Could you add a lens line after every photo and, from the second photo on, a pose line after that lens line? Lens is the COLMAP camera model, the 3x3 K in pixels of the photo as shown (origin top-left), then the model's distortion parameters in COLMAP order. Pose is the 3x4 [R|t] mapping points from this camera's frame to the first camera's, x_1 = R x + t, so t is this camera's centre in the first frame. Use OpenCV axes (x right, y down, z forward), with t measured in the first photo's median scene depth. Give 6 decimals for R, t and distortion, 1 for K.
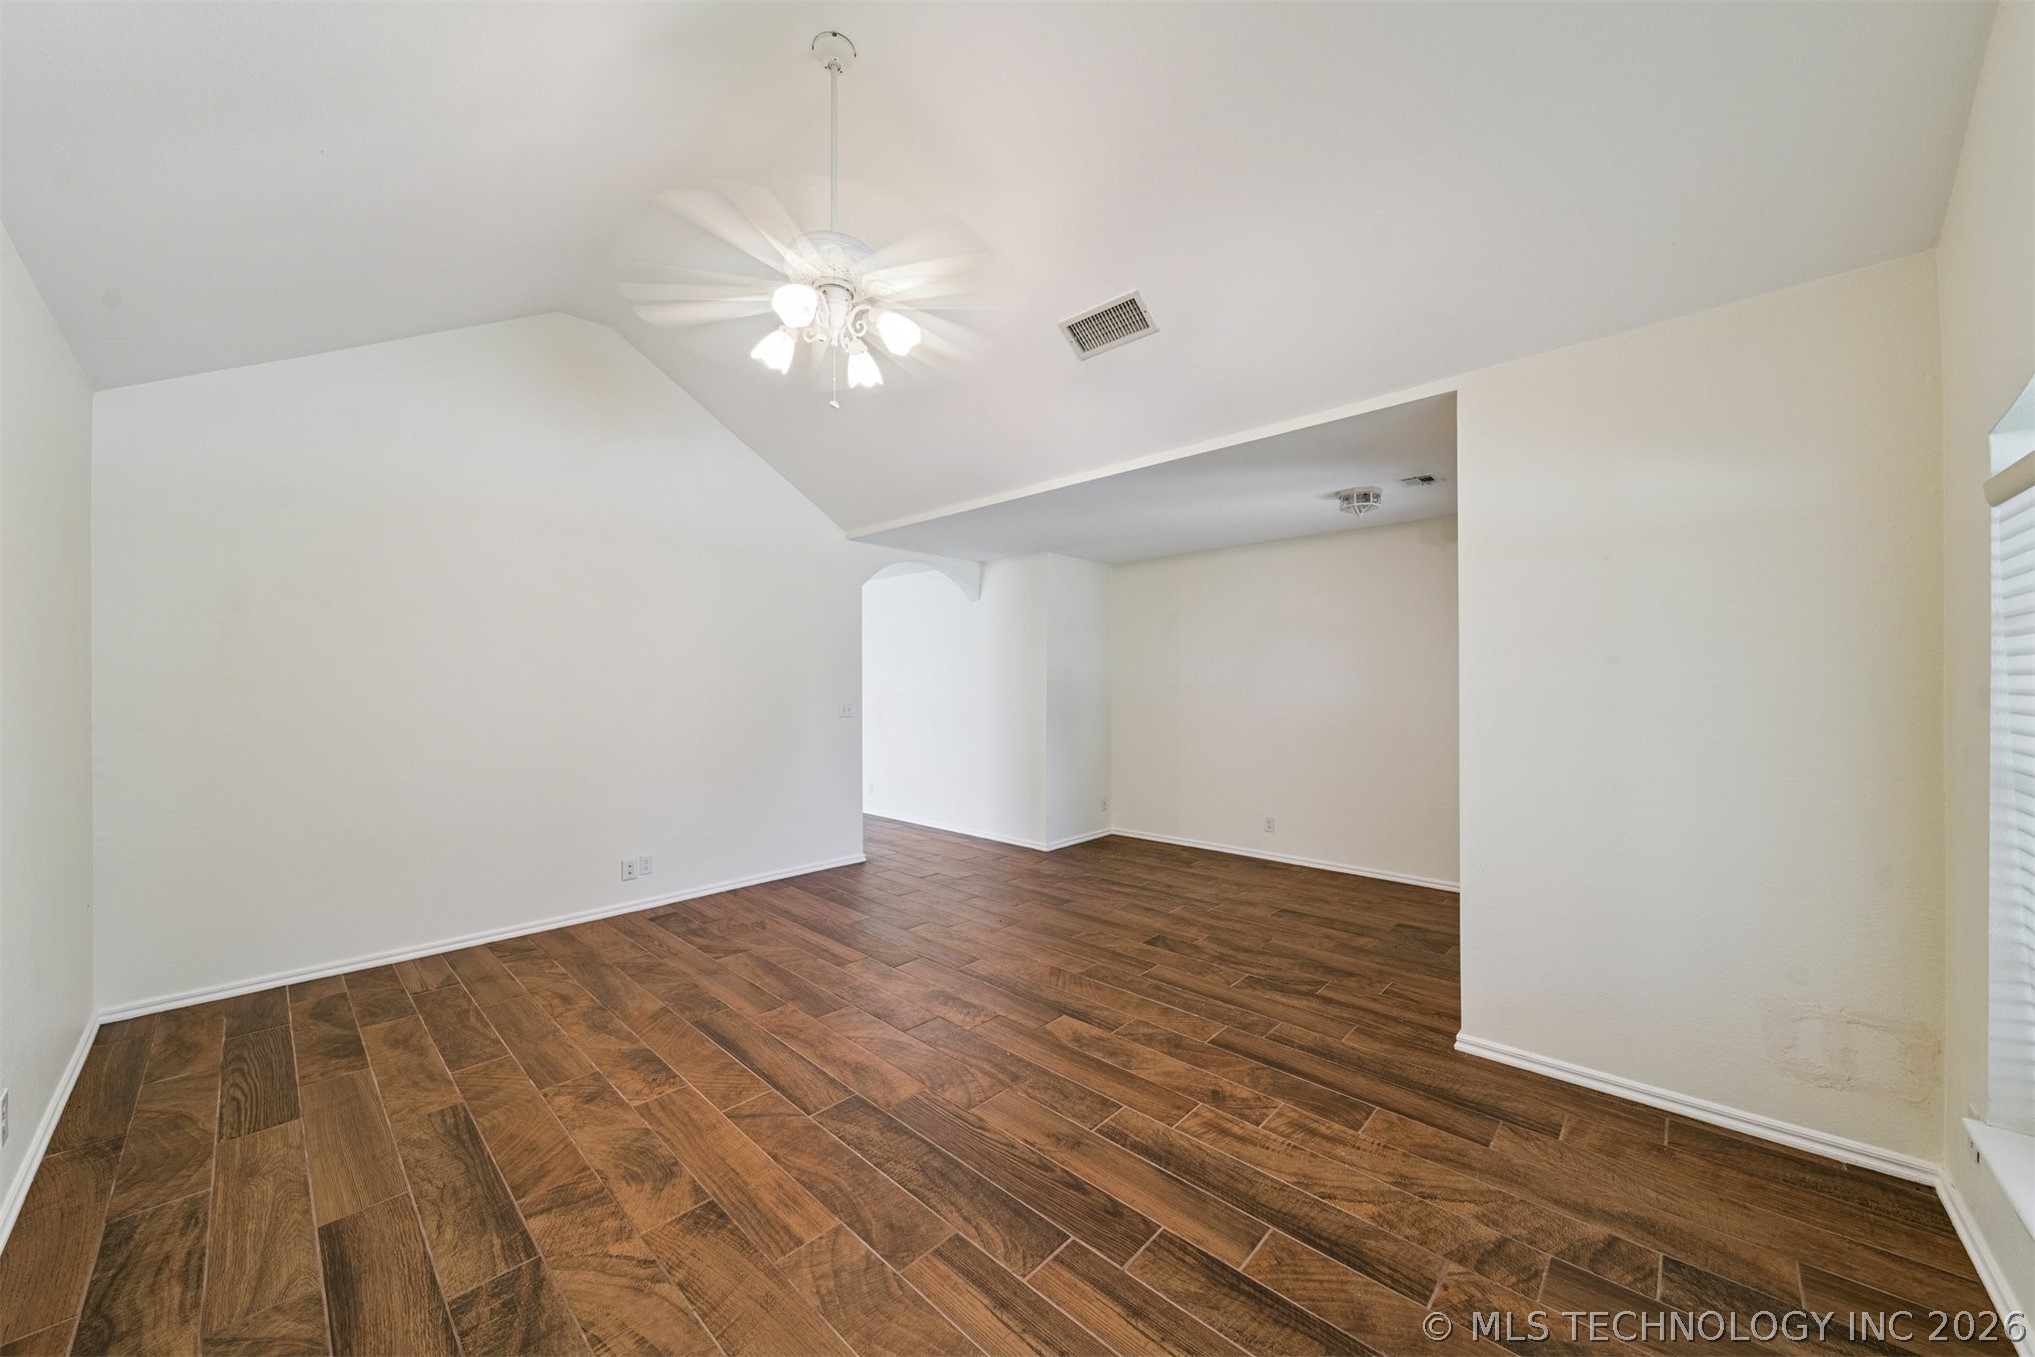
lens RADIAL K [[717.8, 0, 1022.9], [0, 717.8, 687.7], [0, 0, 1]] dist [0.000374, -0.001378]
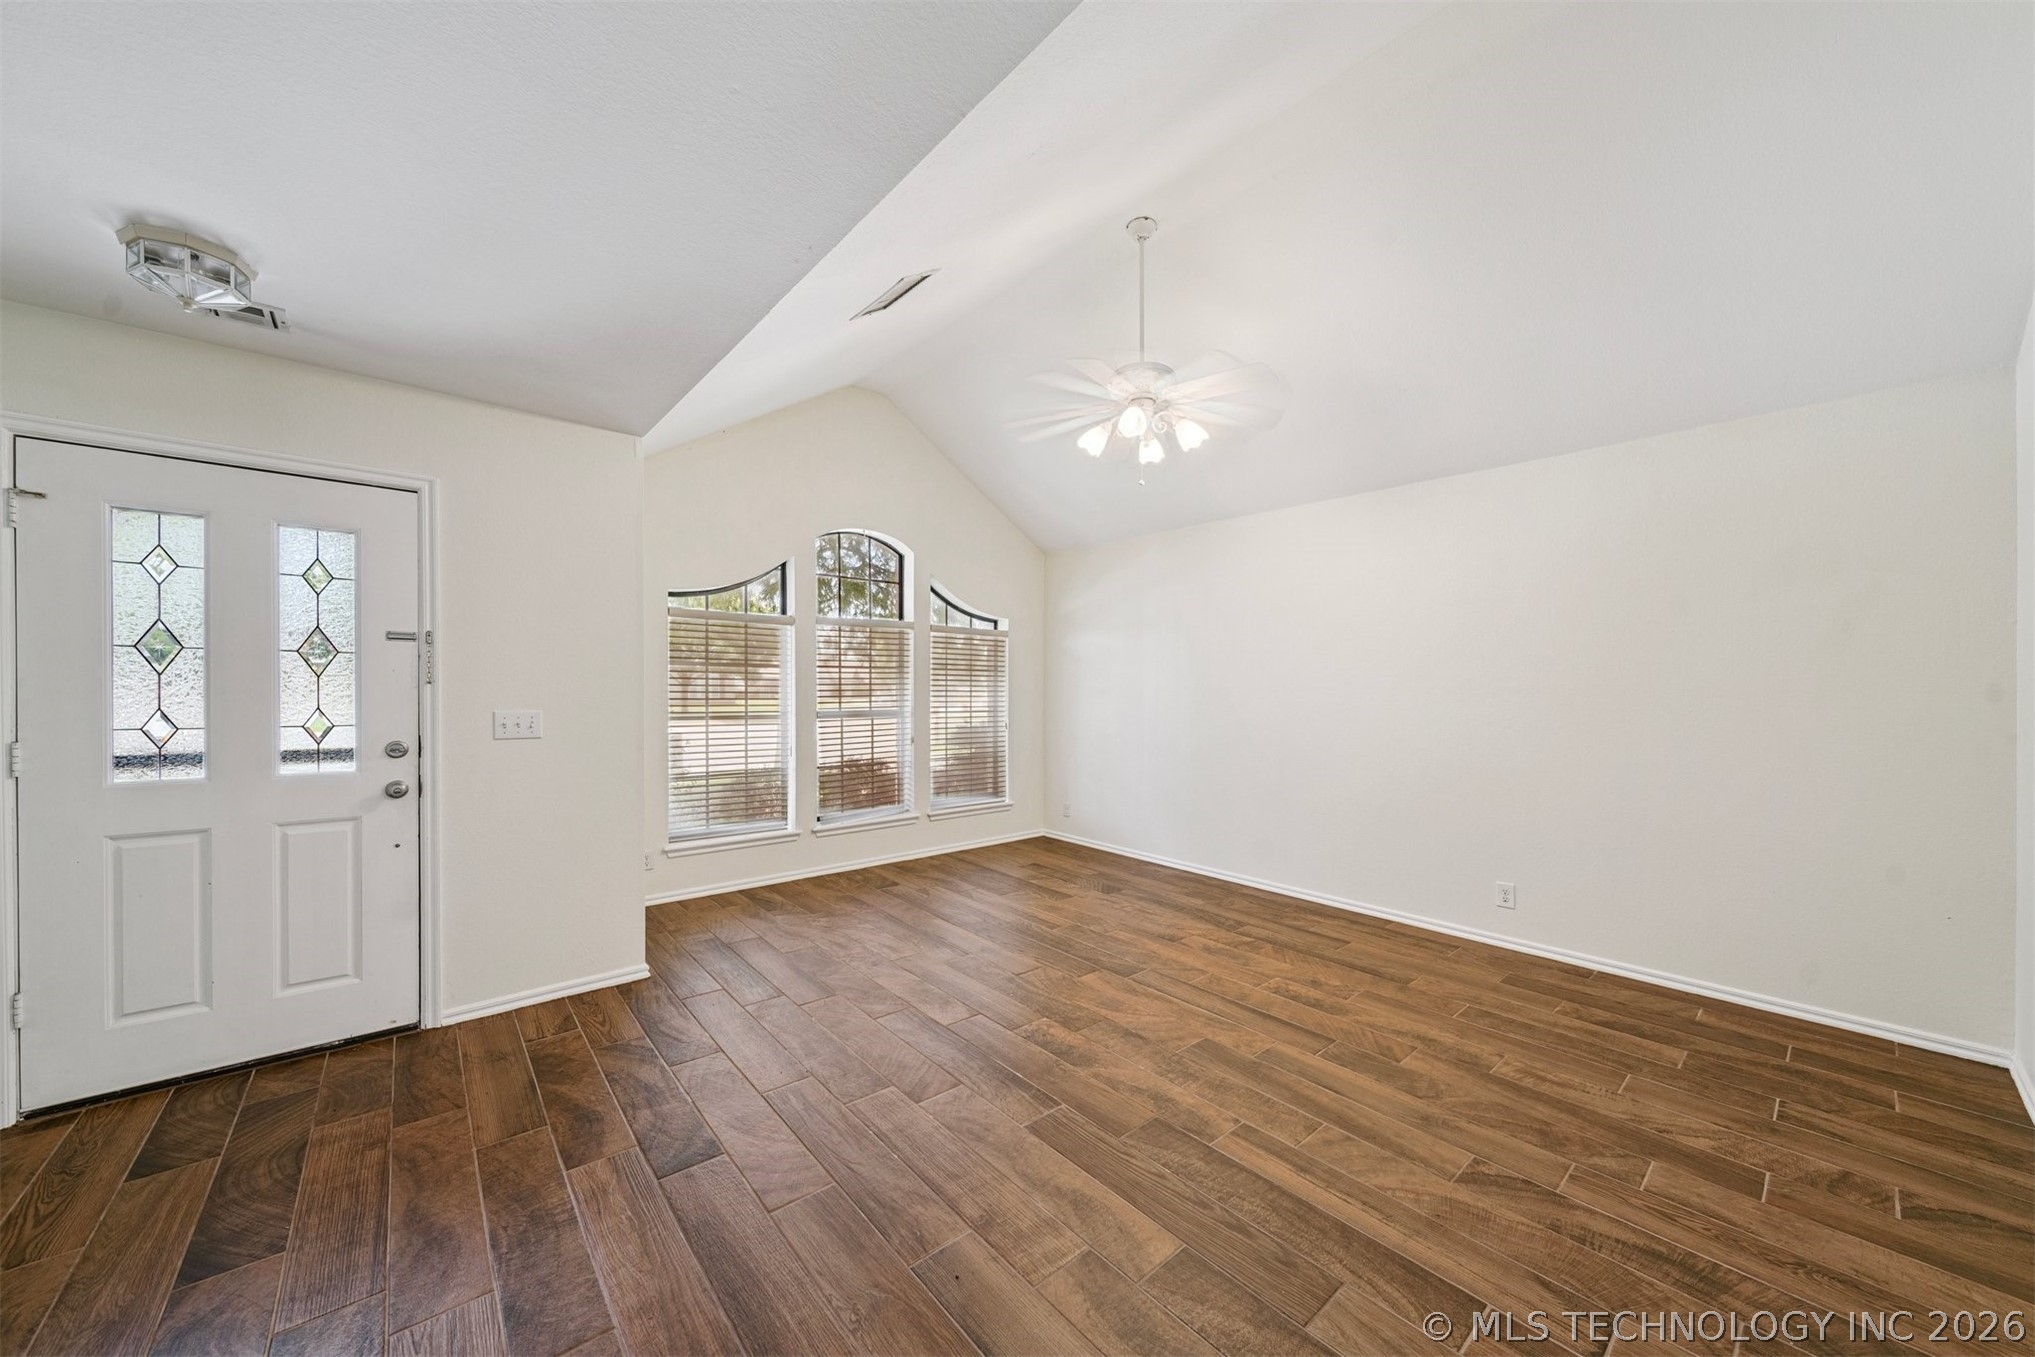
lens RADIAL K [[717.8, 0, 1022.9], [0, 717.8, 687.7], [0, 0, 1]] dist [0.000374, -0.001378]
pose [[-0.993291, -0.009336, 0.115263, -0.147108], [-0.009125, 0.999956, 0.002359, 0.000097], [-0.115280, 0.001292, -0.993332, 1.873210]]
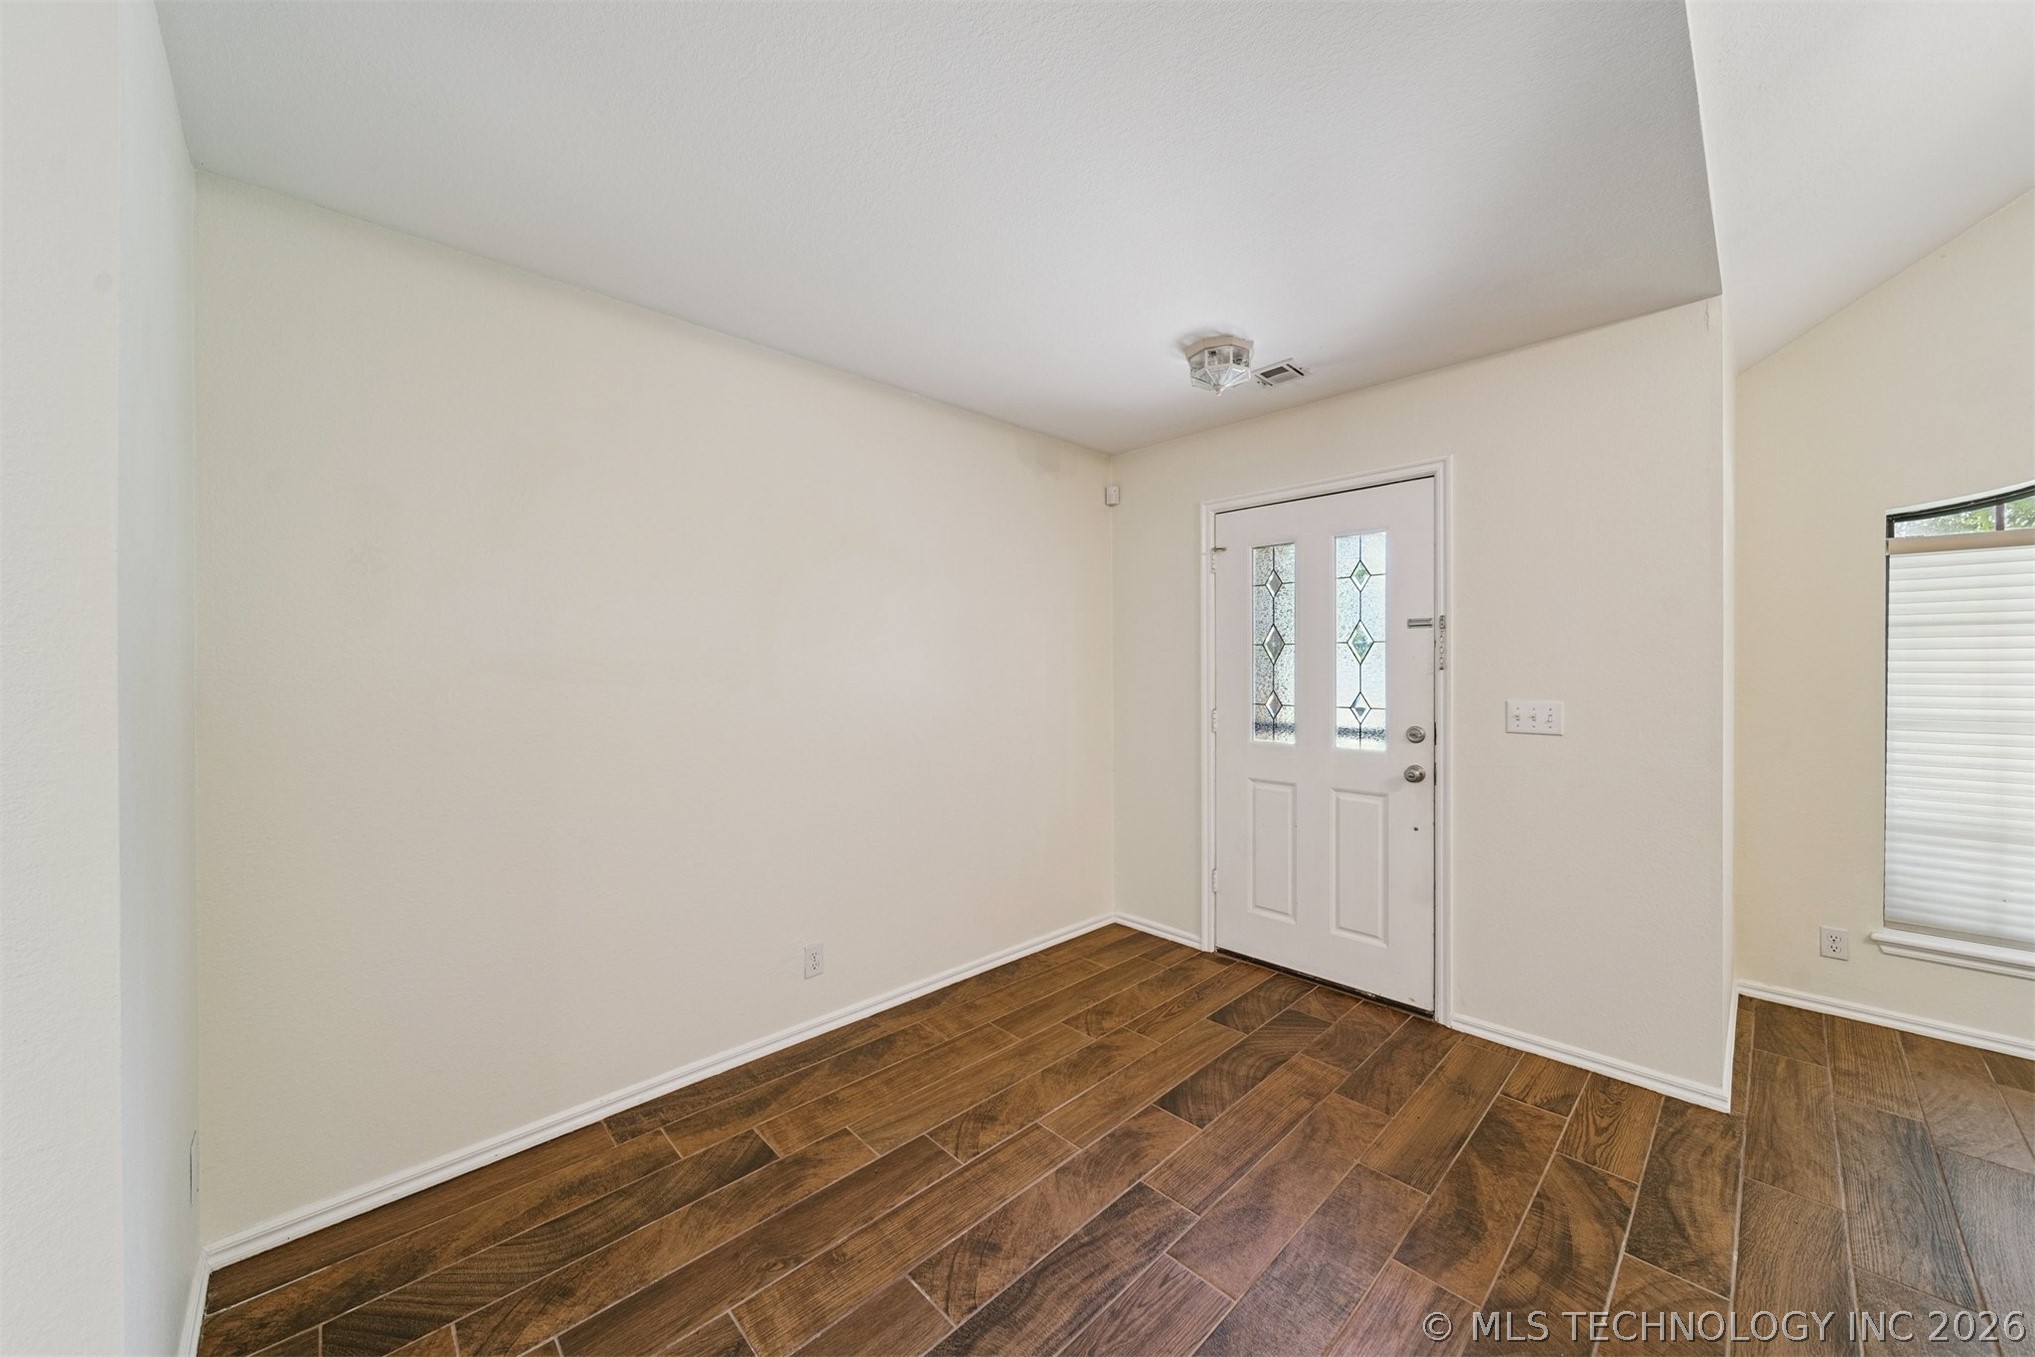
lens RADIAL K [[724.8, 0, 1017.5], [0, 724.8, 678.5], [0, 0, 1]] dist [-0.000100, -0.000289]
pose [[0.059461, -0.013186, 0.998144, -0.217406], [0.004102, 0.999908, 0.012965, 0.001218], [-0.998222, 0.003323, 0.059509, 1.525301]]
